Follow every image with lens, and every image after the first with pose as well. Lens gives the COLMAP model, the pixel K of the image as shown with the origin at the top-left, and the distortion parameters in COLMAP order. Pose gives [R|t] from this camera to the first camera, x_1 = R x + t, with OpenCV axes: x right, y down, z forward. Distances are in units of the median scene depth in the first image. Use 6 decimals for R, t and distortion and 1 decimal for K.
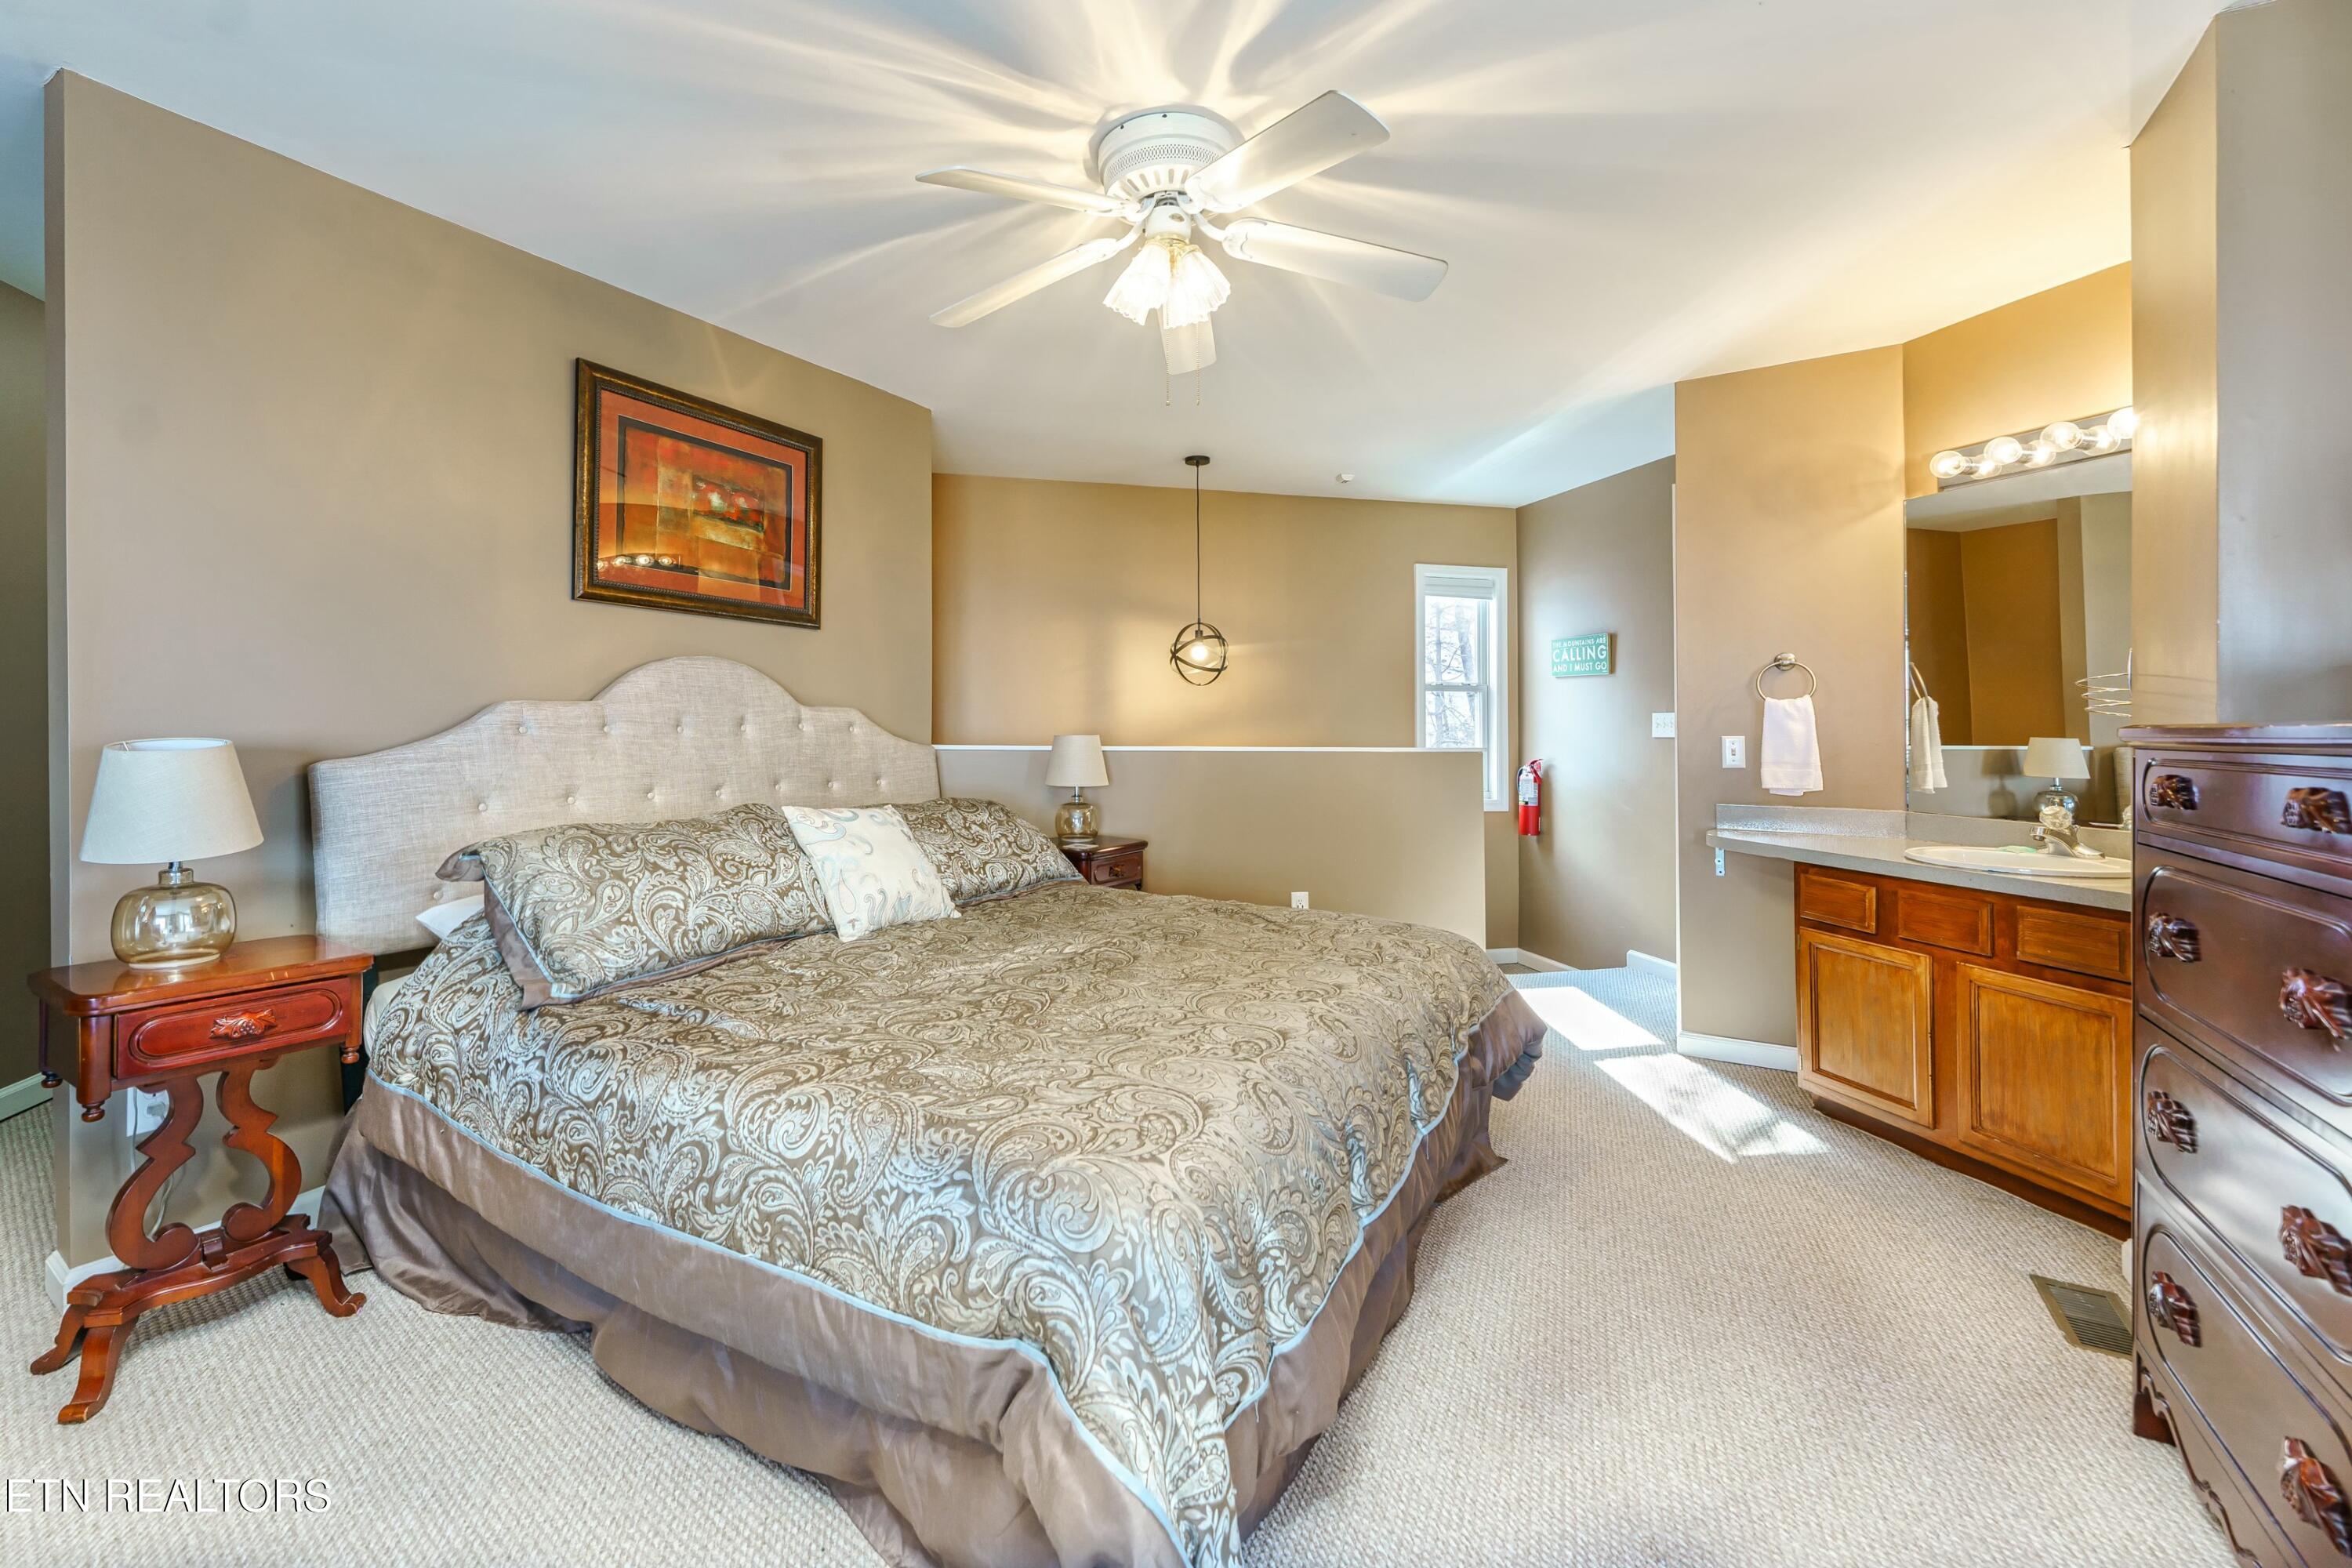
lens RADIAL K [[963.8, 0, 1090.4], [0, 963.8, 726.9], [0, 0, 1]] dist [0.000529, -0.000674]
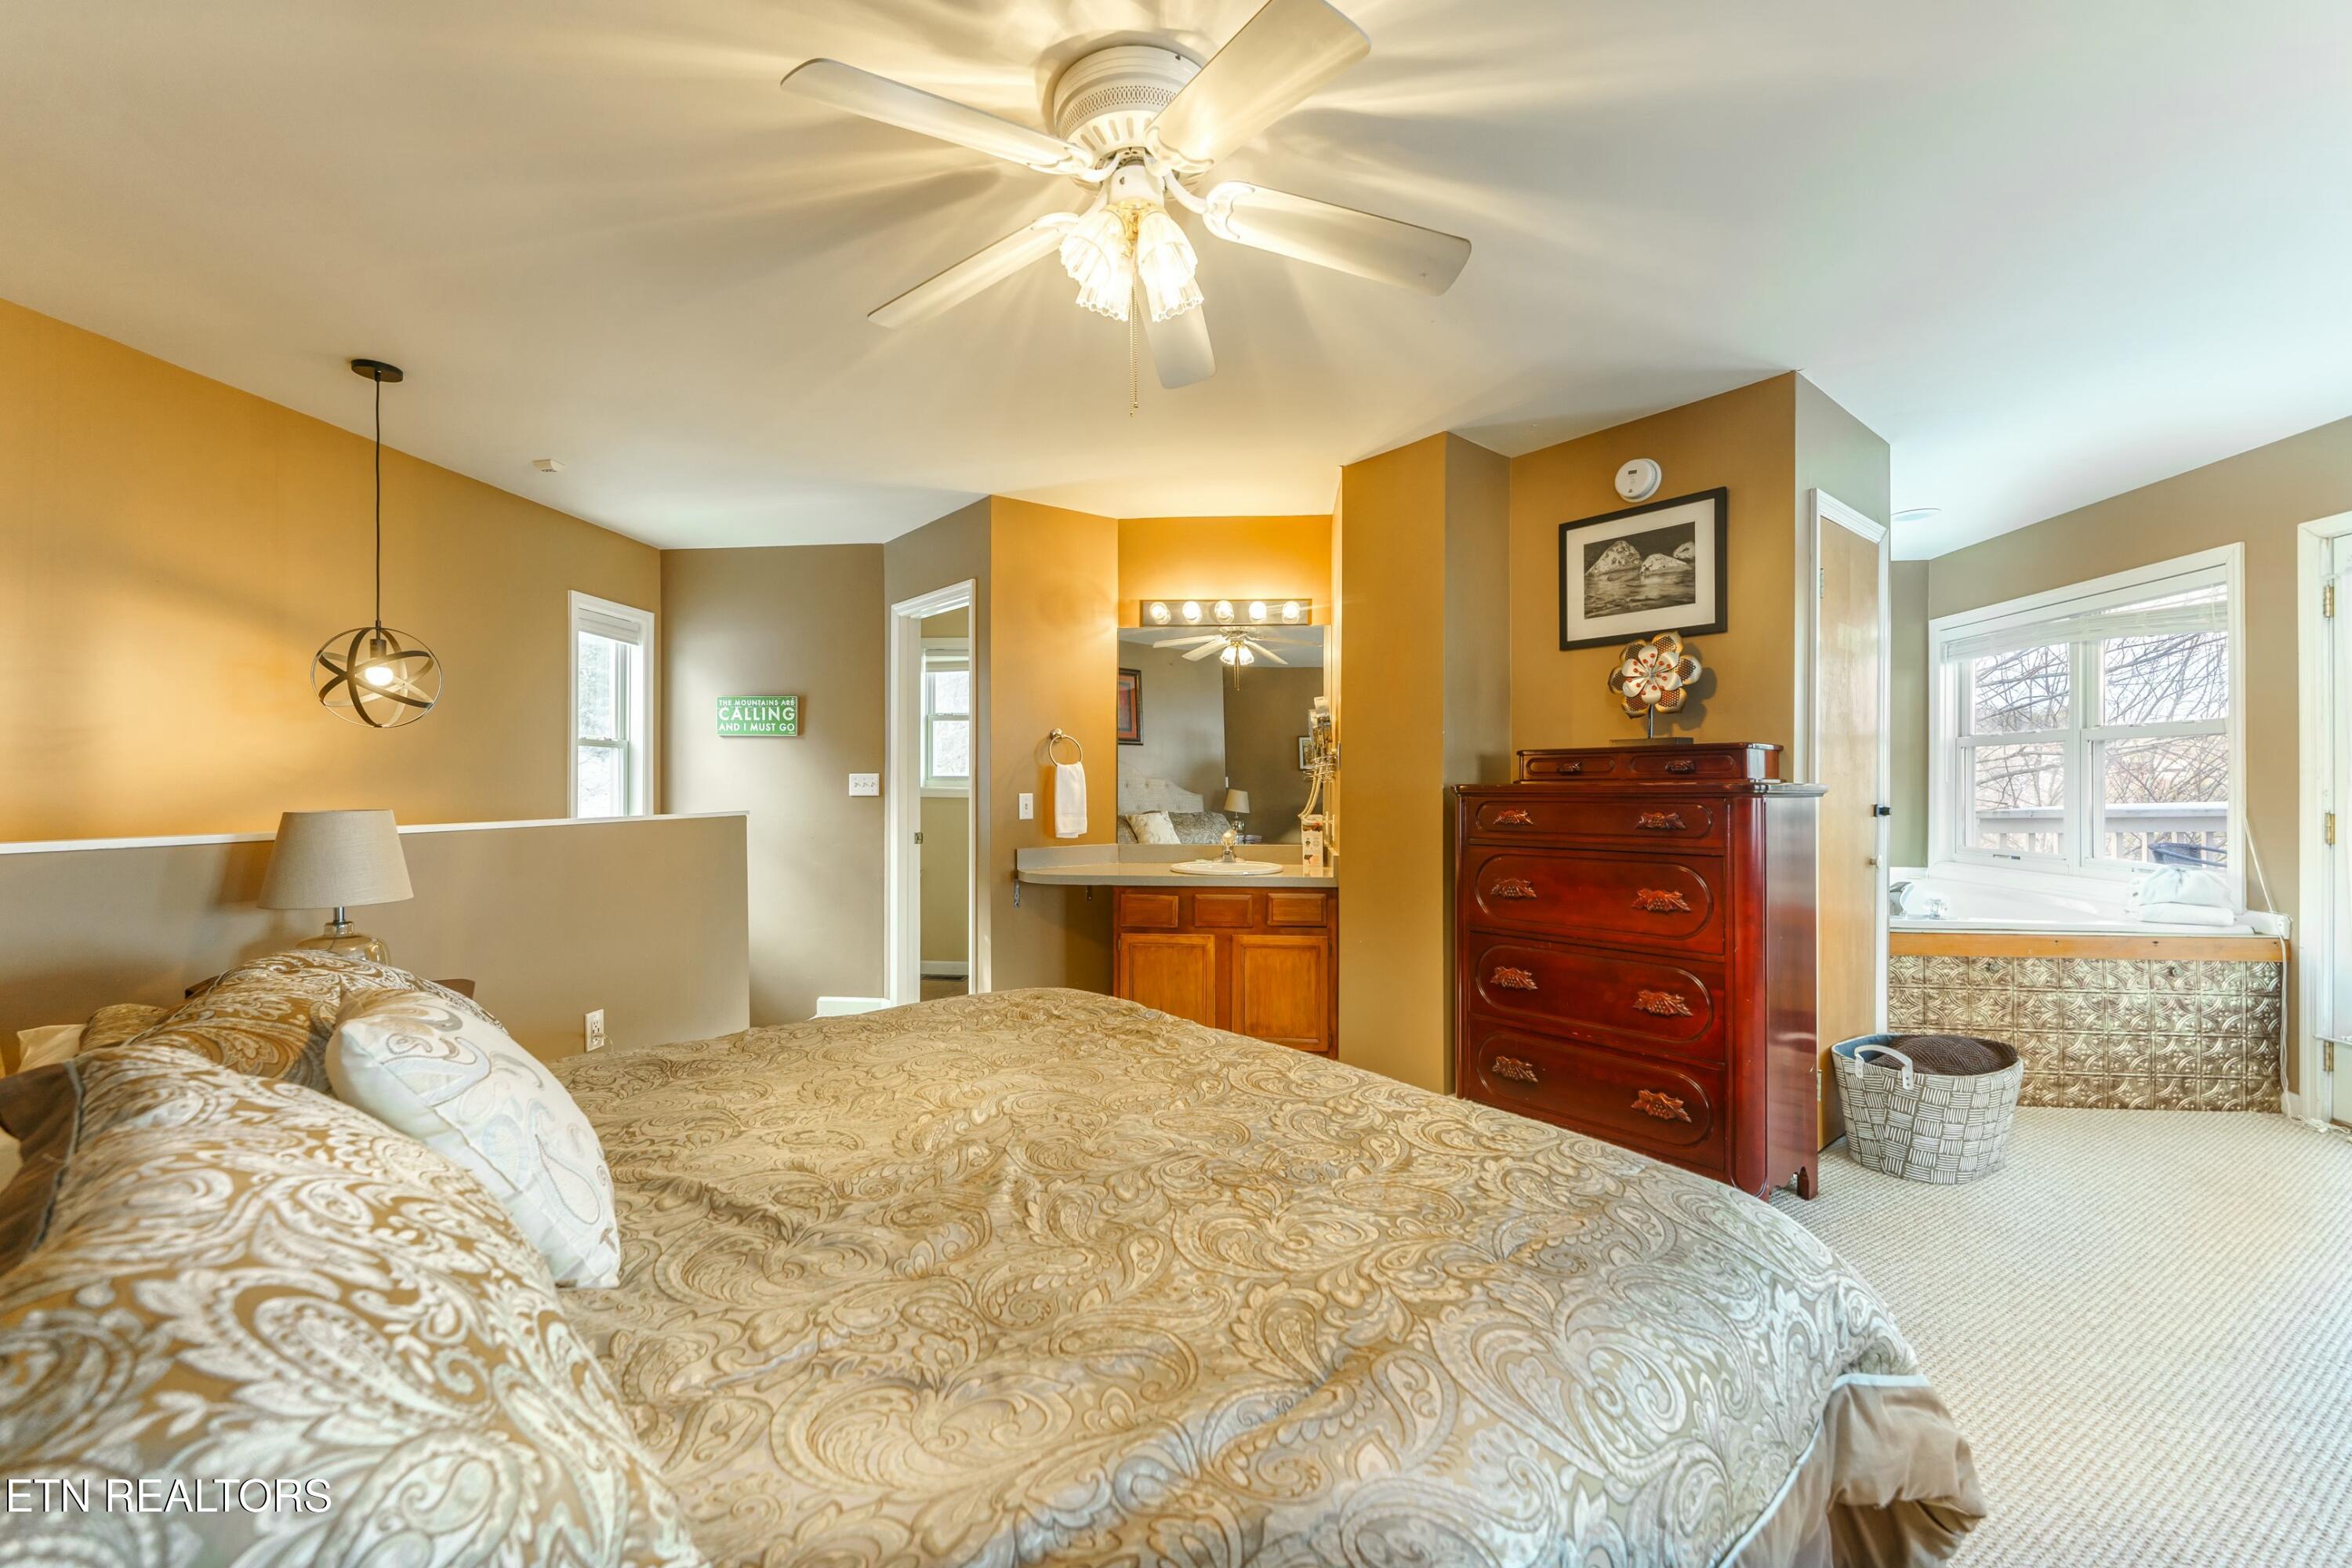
lens RADIAL K [[963.8, 0, 1126.4], [0, 963.8, 786.5], [0, 0, 1]] dist [0.000529, -0.000674]
pose [[0.331268, -0.007628, 0.943506, -0.491136], [0.007933, 0.999954, 0.005299, -0.005111], [-0.943503, 0.005729, 0.331314, 0.497765]]
